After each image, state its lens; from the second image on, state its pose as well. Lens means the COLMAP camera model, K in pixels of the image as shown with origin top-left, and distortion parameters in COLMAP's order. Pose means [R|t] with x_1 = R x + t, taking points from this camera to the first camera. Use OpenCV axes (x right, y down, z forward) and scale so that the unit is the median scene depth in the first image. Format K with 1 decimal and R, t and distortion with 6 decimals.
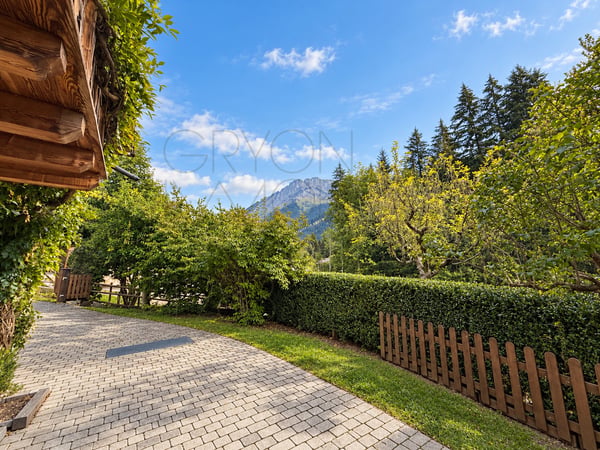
lens RADIAL K [[239.5, 0, 297.5], [0, 239.5, 226.7], [0, 0, 1]] dist [-0.001860, -0.000110]
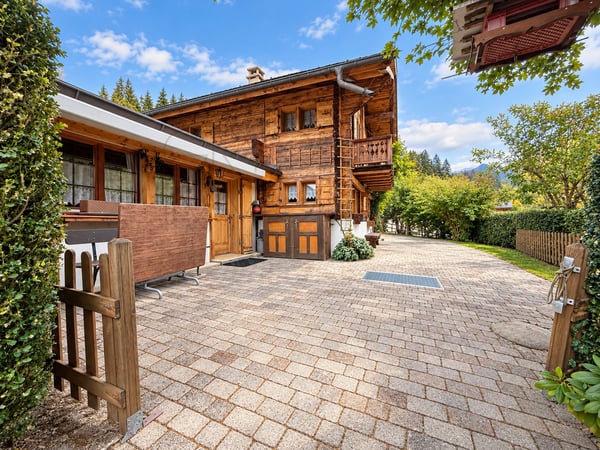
lens RADIAL K [[239.5, 0, 297.4], [0, 239.5, 227.2], [0, 0, 1]] dist [-0.001860, -0.000110]
pose [[0.527597, 0.036351, -0.848717, 0.610226], [0.107329, 0.988225, 0.109047, -0.032255], [0.842687, -0.148625, 0.517483, -0.857804]]
